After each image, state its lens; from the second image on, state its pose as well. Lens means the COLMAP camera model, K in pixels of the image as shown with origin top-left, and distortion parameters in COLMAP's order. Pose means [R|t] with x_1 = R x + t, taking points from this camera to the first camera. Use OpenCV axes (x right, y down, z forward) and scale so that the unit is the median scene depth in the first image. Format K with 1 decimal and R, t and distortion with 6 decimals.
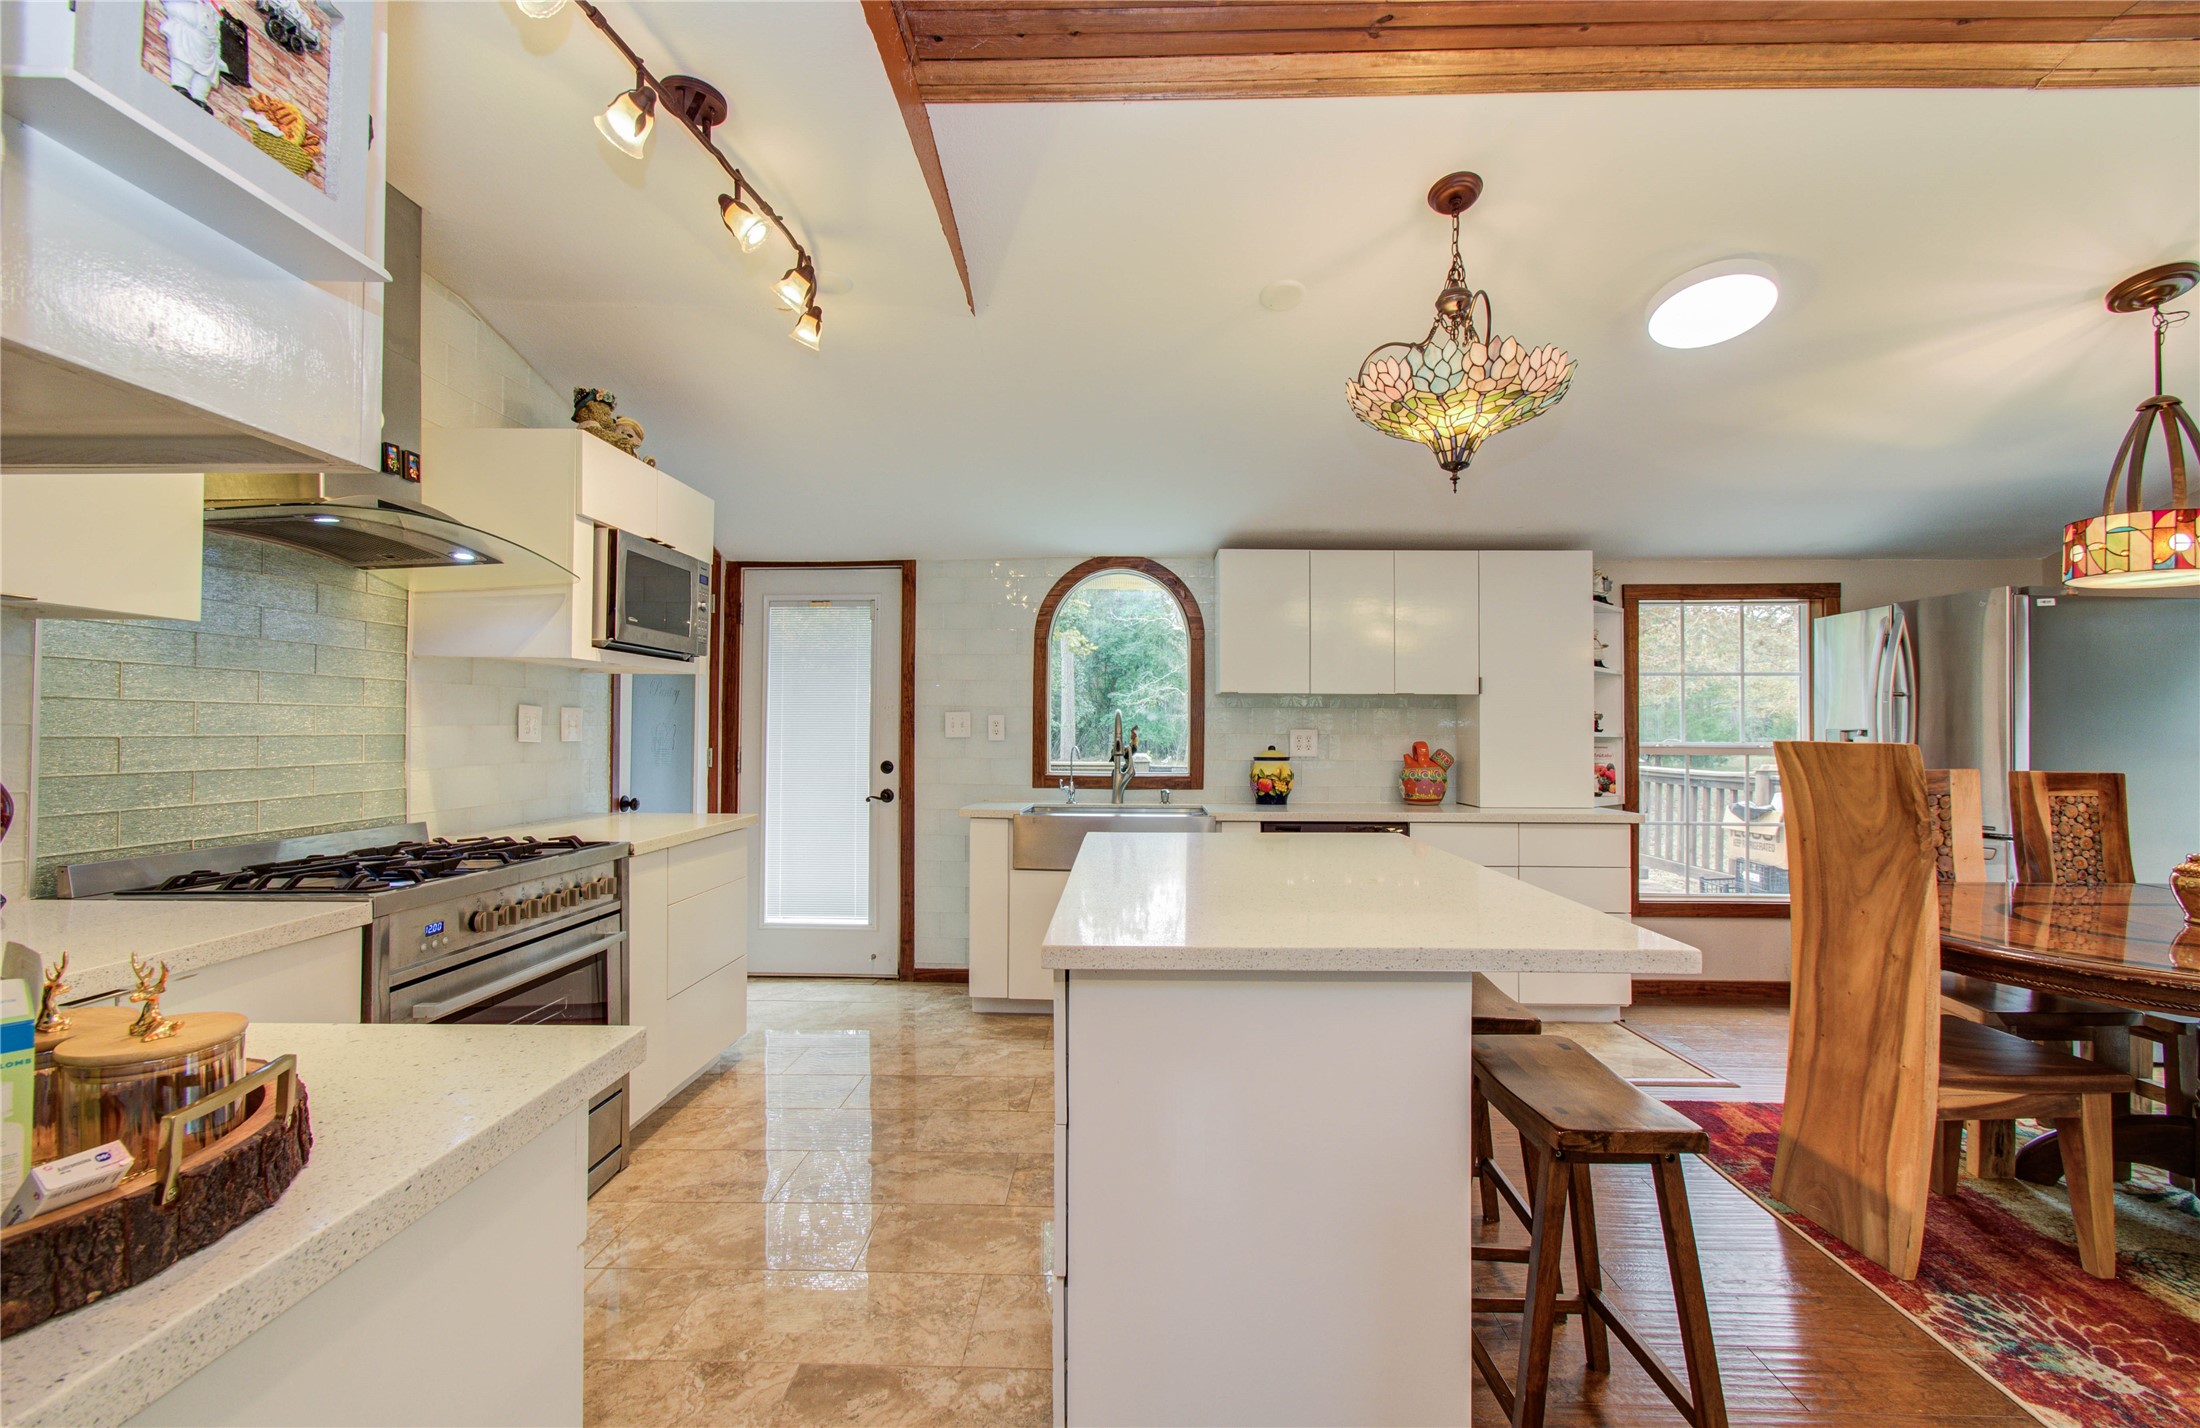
lens RADIAL K [[954.7, 0, 1103.5], [0, 954.7, 724.7], [0, 0, 1]] dist [0.000669, 0.006478]
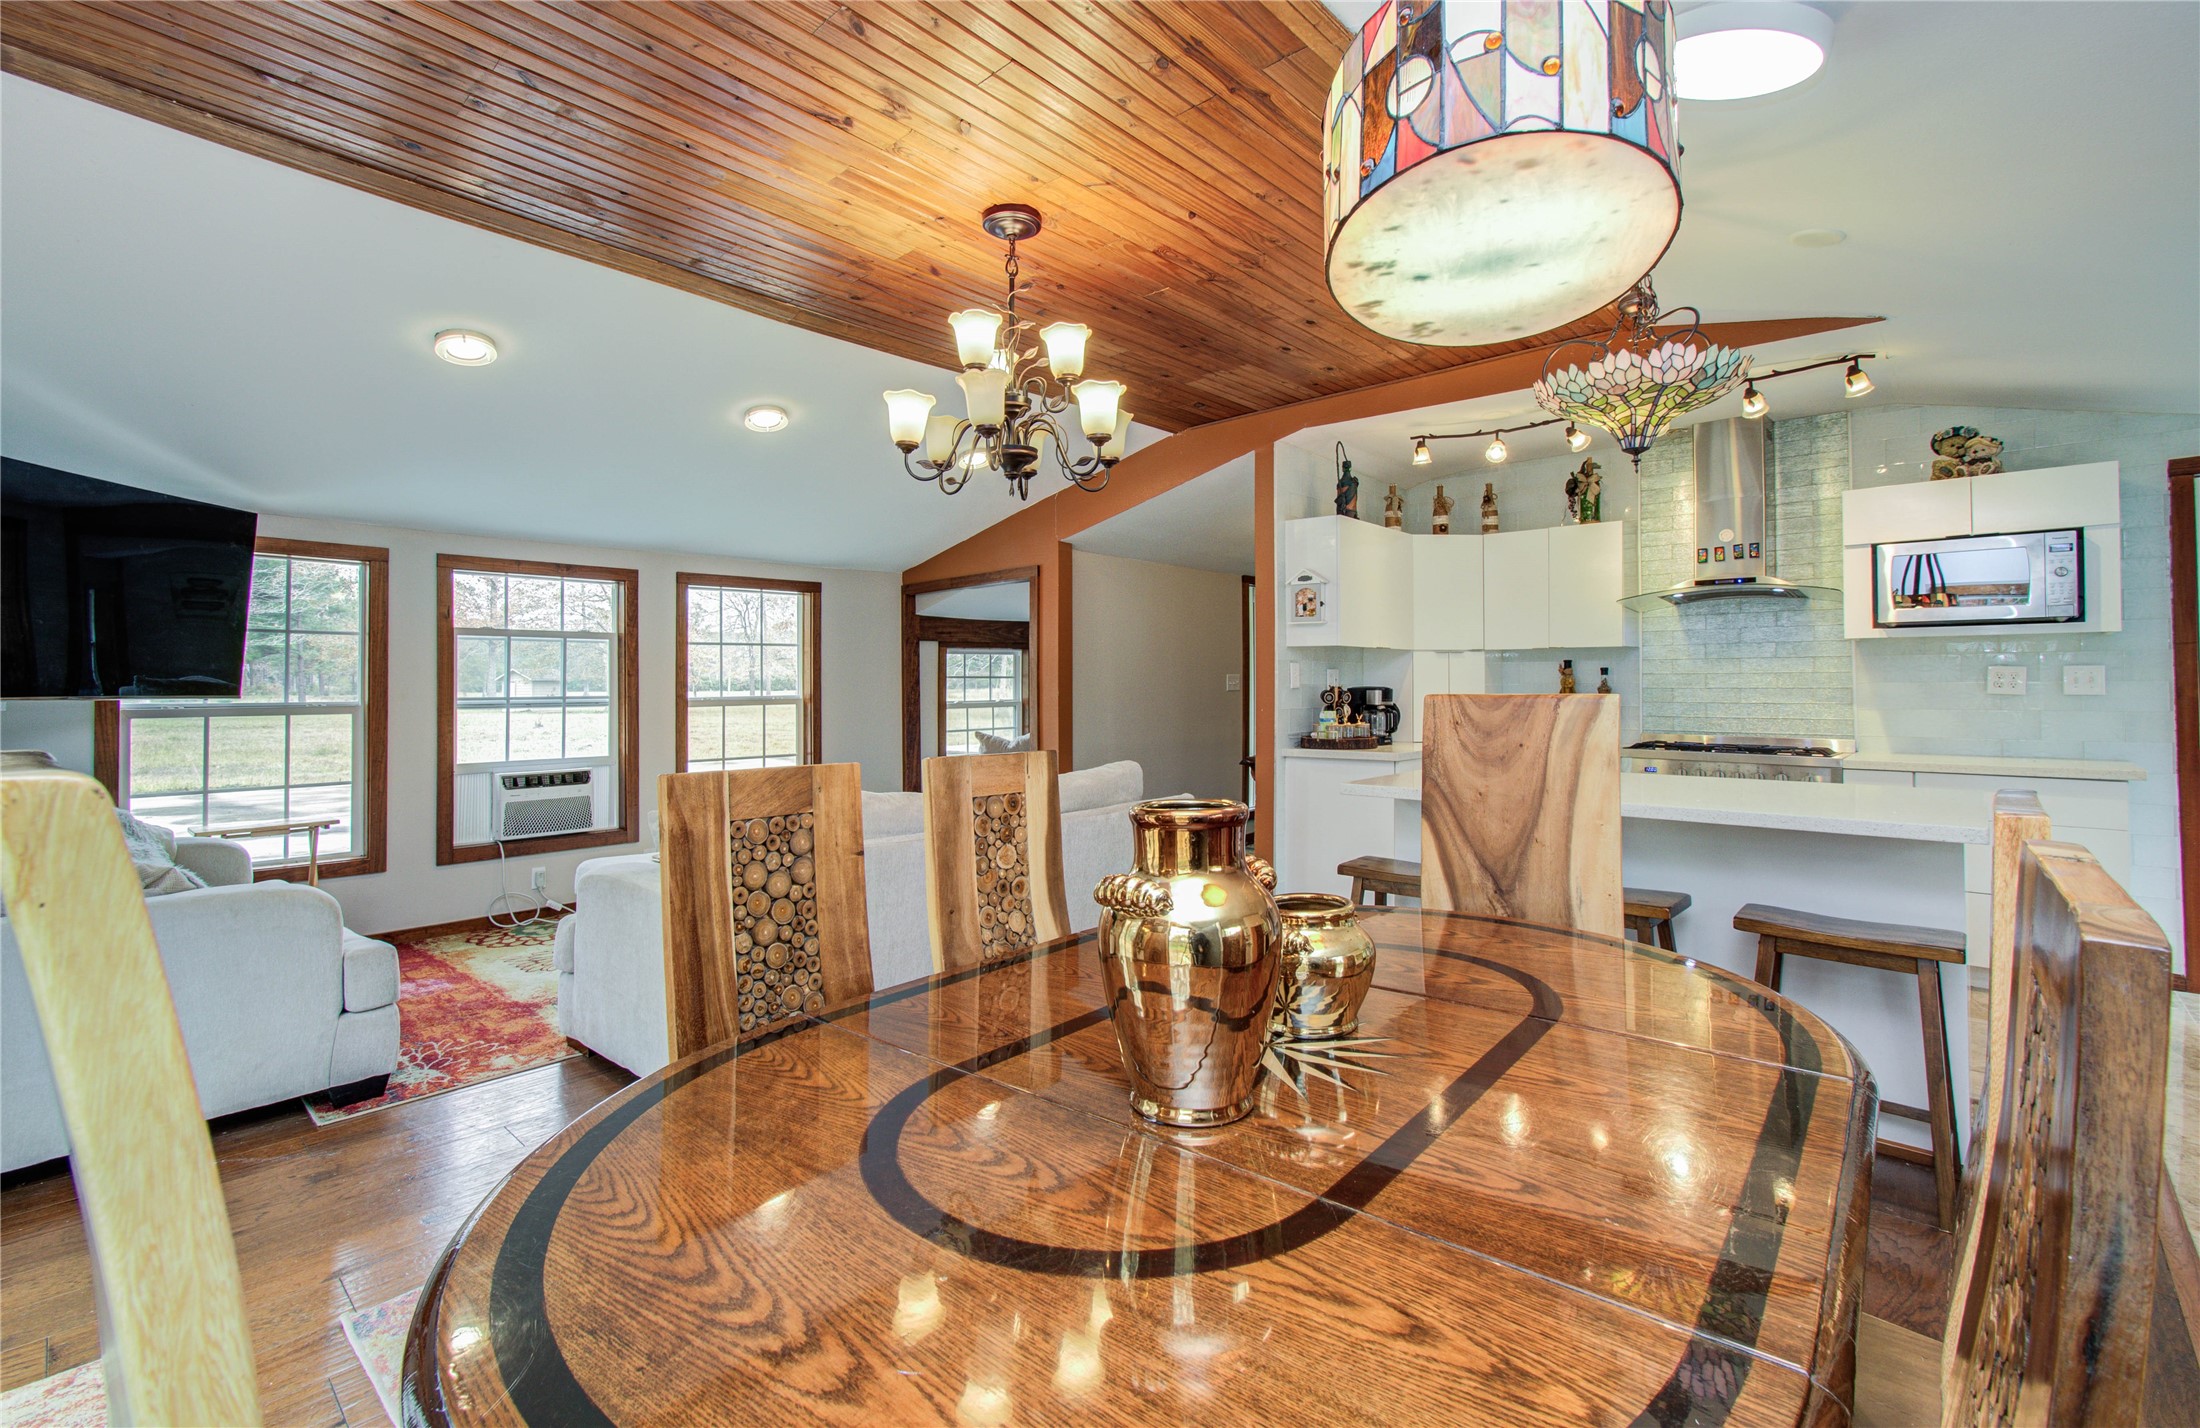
lens RADIAL K [[957.9, 0, 1049.0], [0, 957.9, 662.0], [0, 0, 1]] dist [0.000941, 0.007038]
pose [[-0.674409, -0.021113, -0.738056, 0.976059], [0.003362, 0.999493, -0.031664, 0.009344], [0.738350, -0.023835, -0.673996, 0.720375]]
